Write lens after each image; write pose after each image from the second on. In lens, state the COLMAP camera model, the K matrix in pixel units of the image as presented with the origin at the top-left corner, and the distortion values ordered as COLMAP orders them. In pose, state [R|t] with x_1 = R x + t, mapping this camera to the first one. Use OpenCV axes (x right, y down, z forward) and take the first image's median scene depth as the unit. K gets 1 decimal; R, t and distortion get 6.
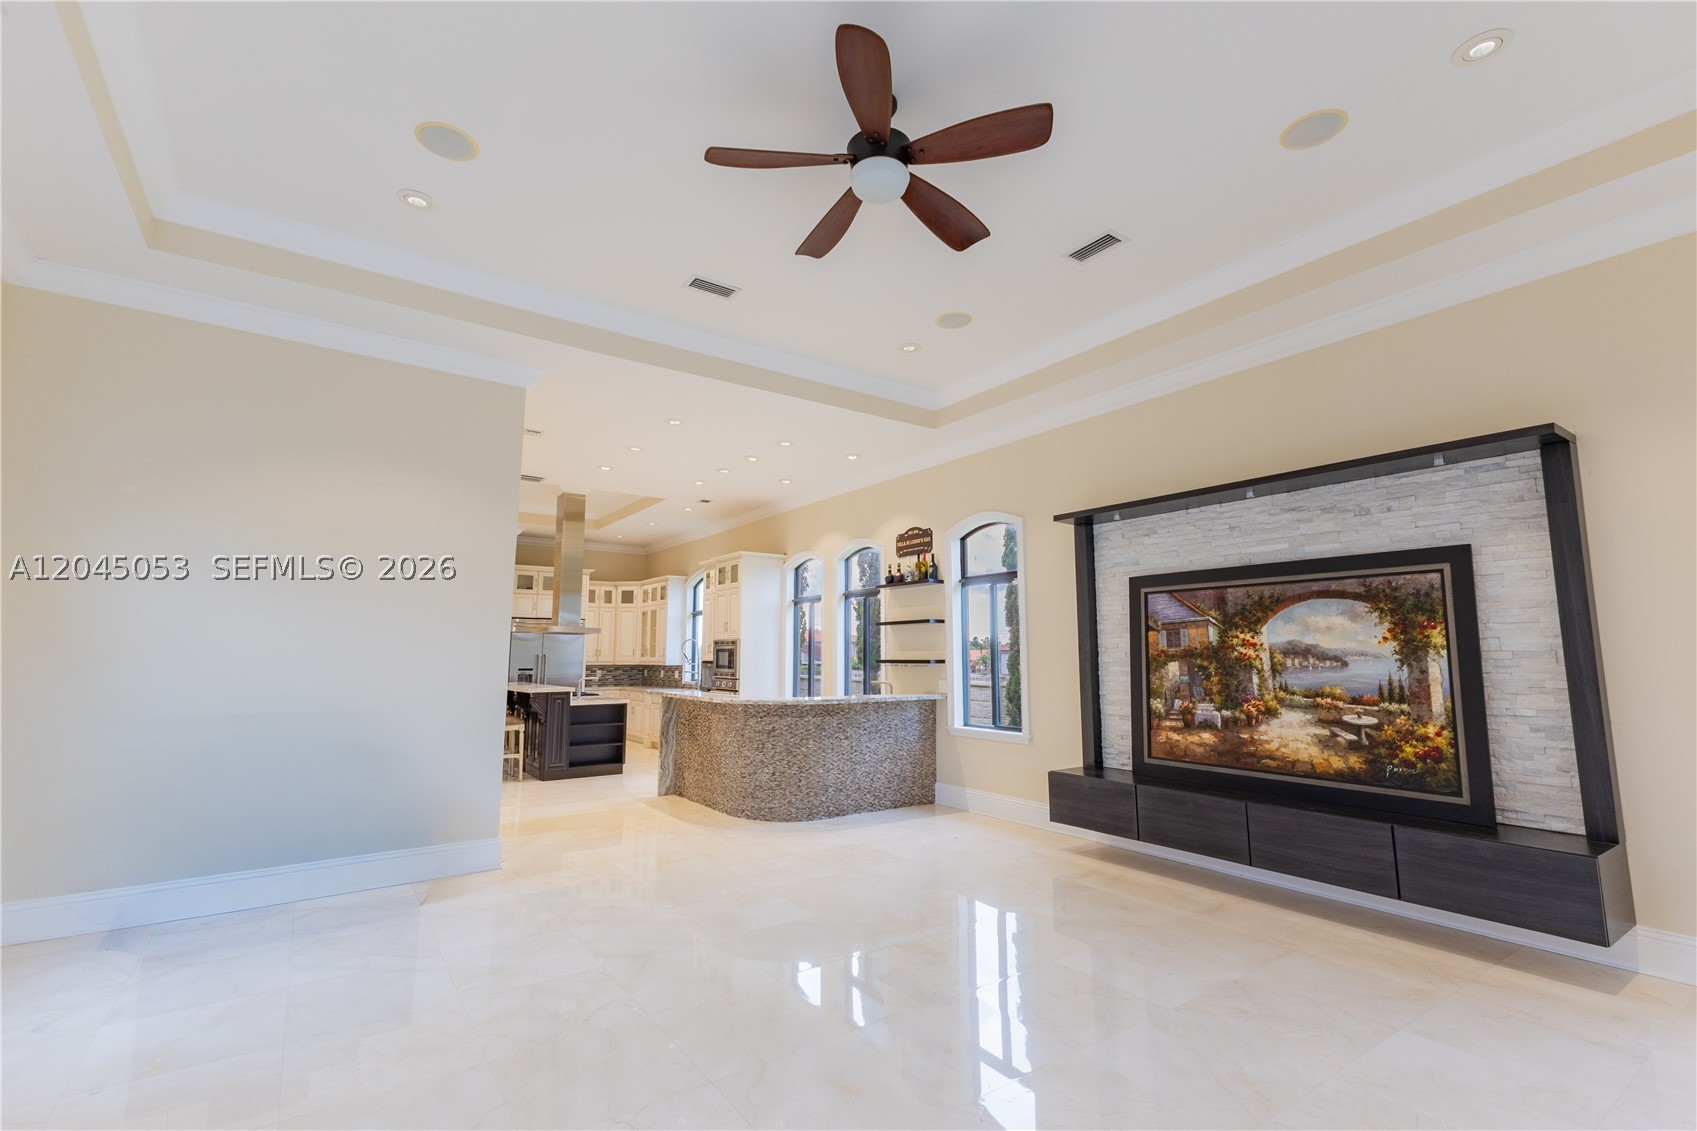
lens RADIAL K [[739.8, 0, 841.8], [0, 739.8, 564.3], [0, 0, 1]] dist [0.021720, -0.000220]
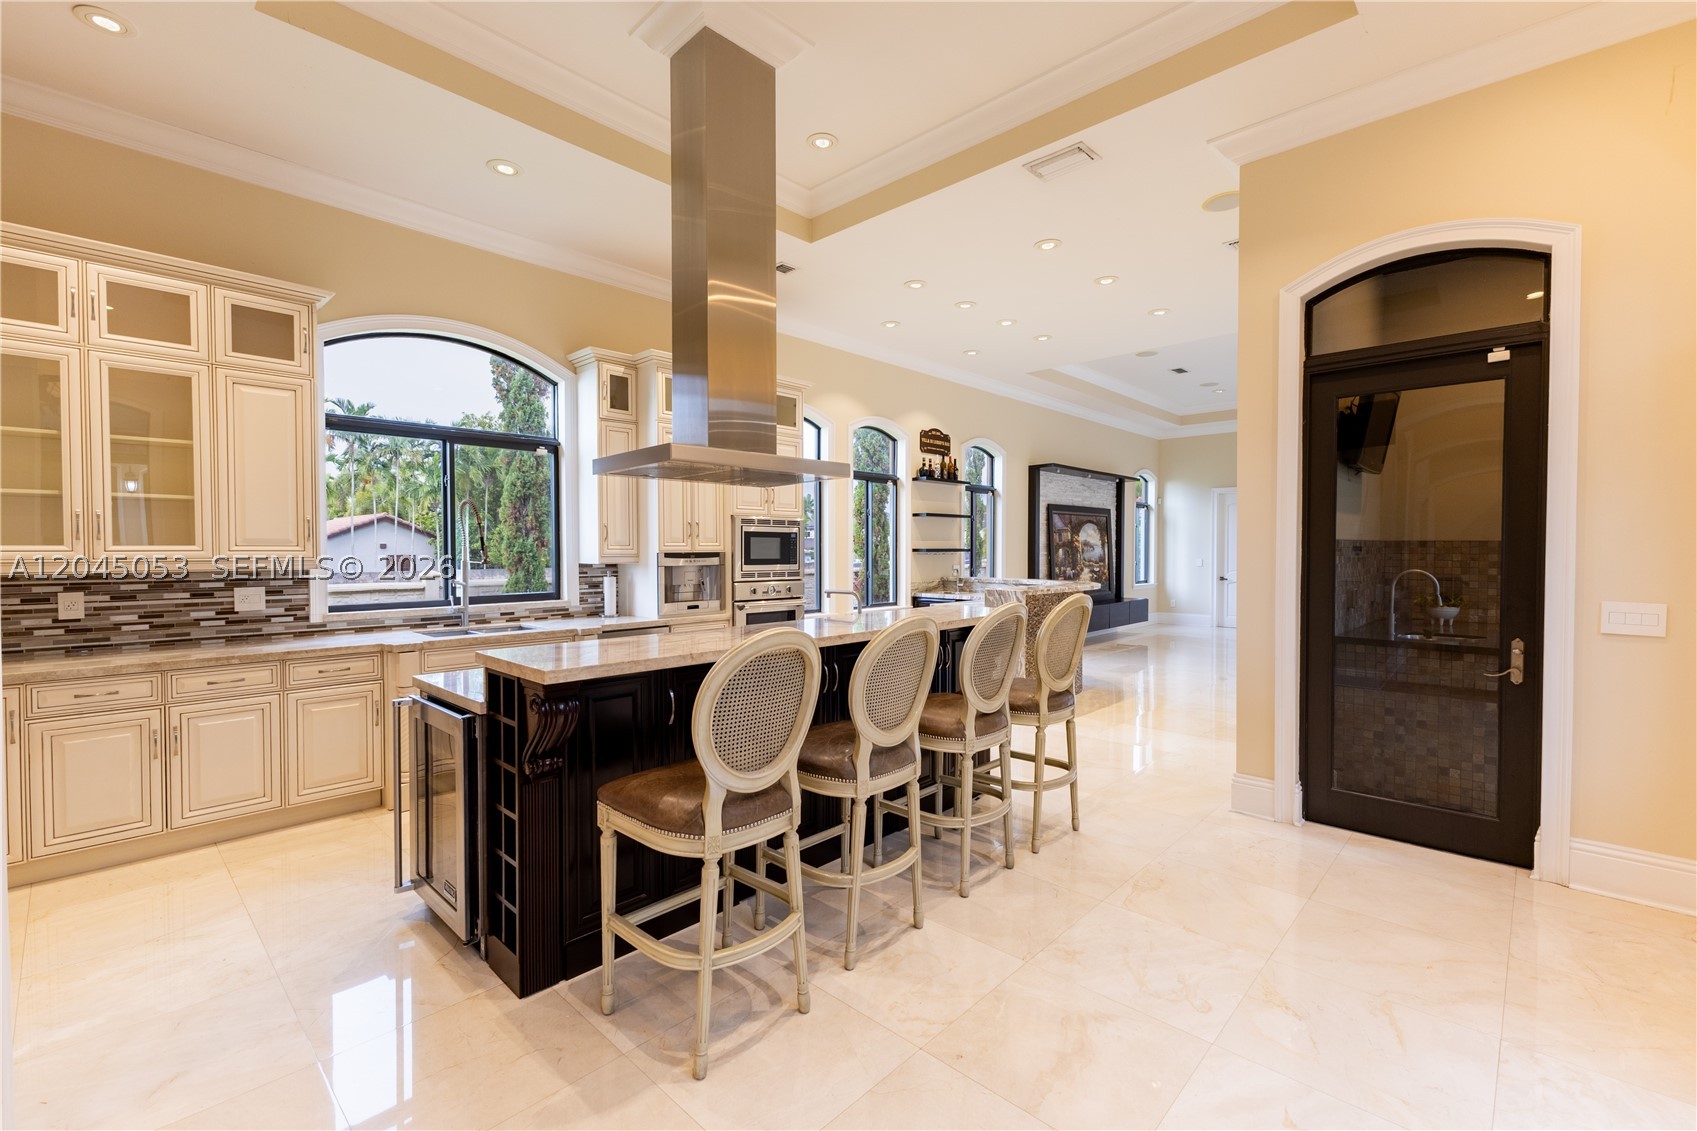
lens RADIAL K [[733.4, 0, 850.3], [0, 733.4, 562.8], [0, 0, 1]] dist [0.016571, -0.006007]
pose [[-0.198501, -0.019662, 0.979903, -0.738577], [-0.120680, 0.992681, -0.004528, 0.130643], [-0.972643, -0.119154, -0.199421, 1.029492]]
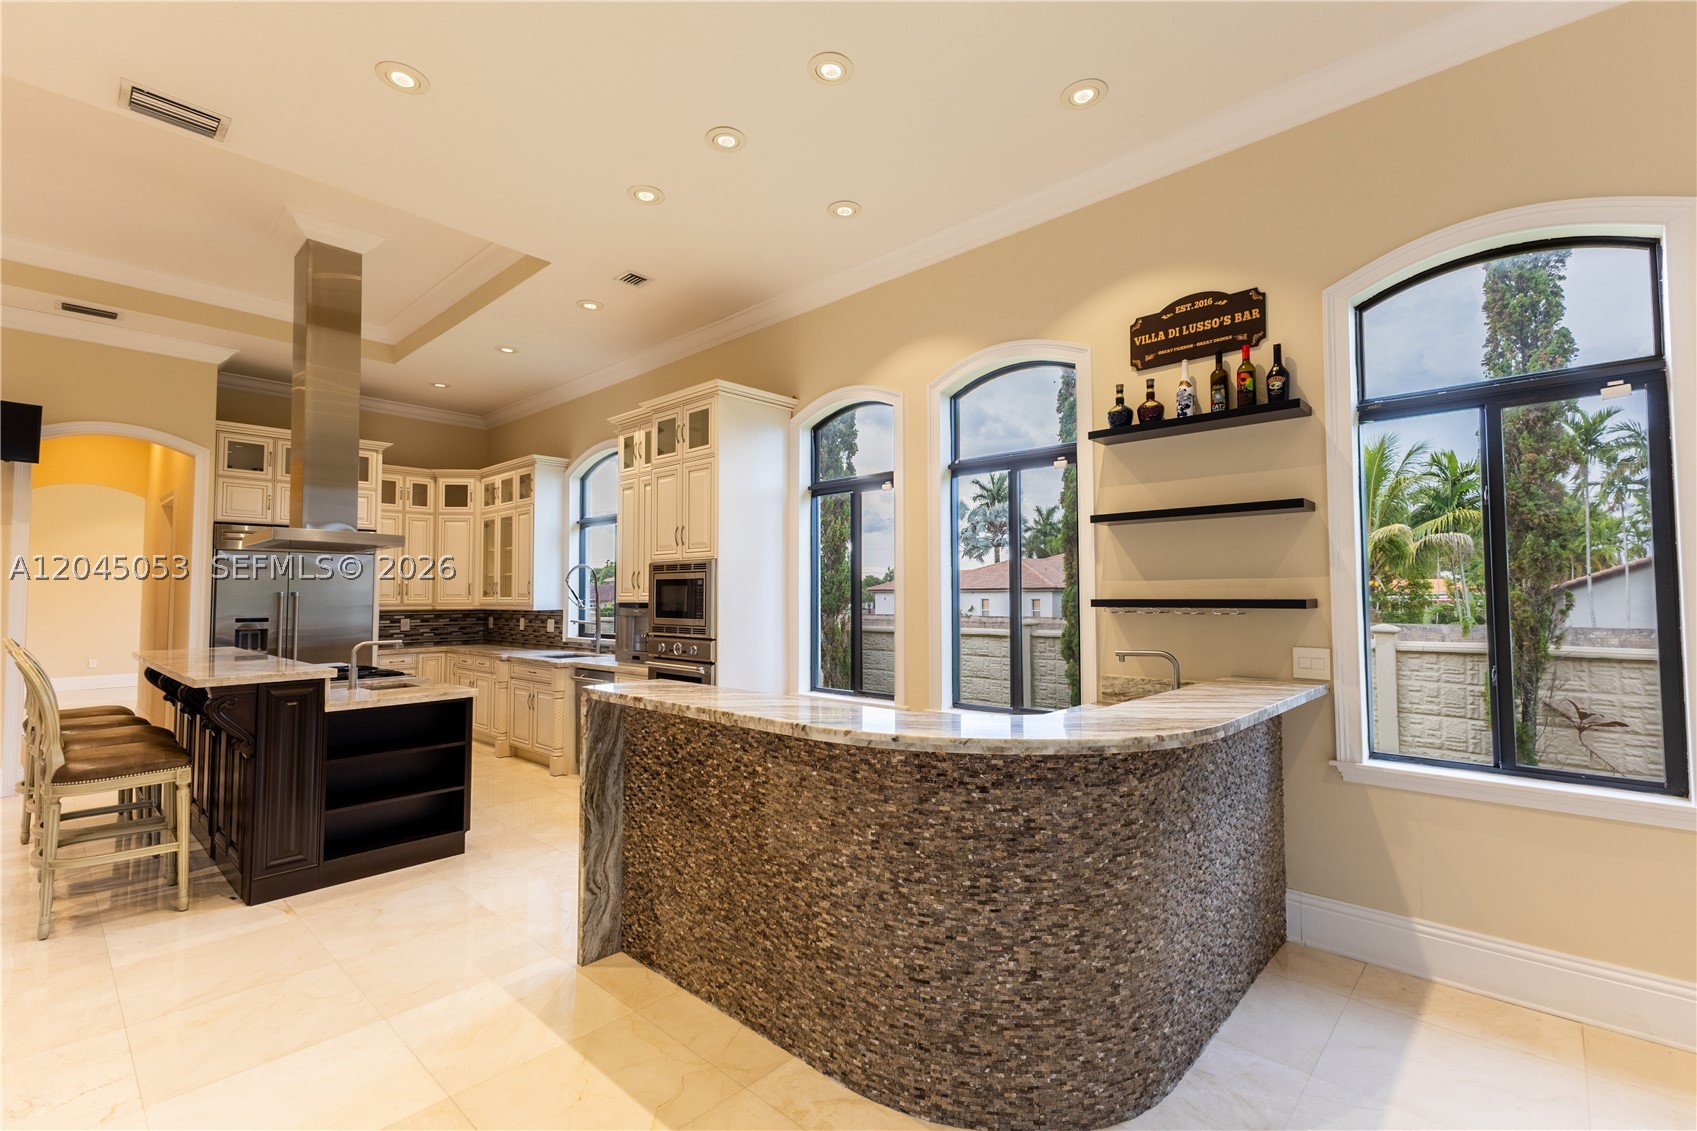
lens RADIAL K [[739.8, 0, 841.8], [0, 739.8, 564.3], [0, 0, 1]] dist [0.021720, -0.000220]
pose [[0.977830, 0.006537, 0.209296, -0.151210], [-0.023271, 0.996714, 0.077593, 0.060885], [-0.208101, -0.080743, 0.974769, 0.475040]]
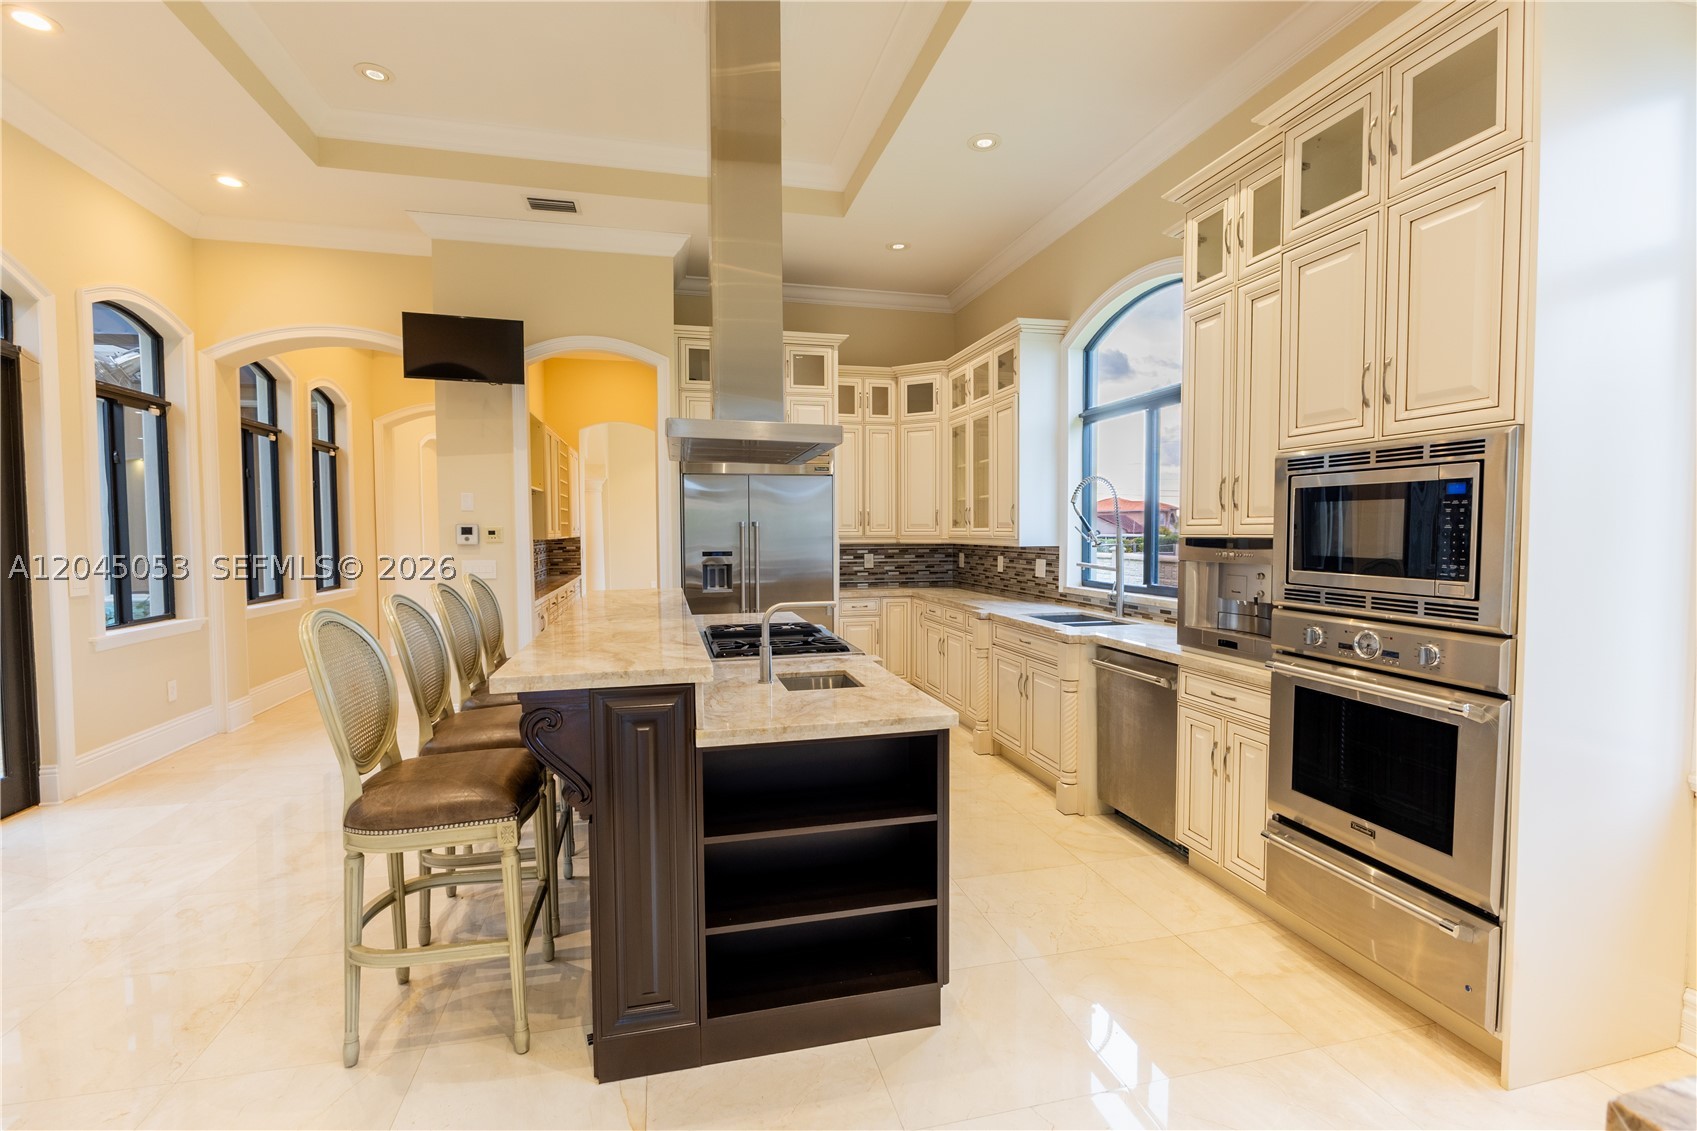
lens RADIAL K [[749.6, 0, 842.6], [0, 749.6, 562.3], [0, 0, 1]] dist [-0.013374, -0.000074]
pose [[0.930126, 0.012920, -0.367014, -0.216982], [0.048728, 0.986203, 0.158209, 0.092303], [0.363994, -0.165038, 0.916663, 0.723077]]
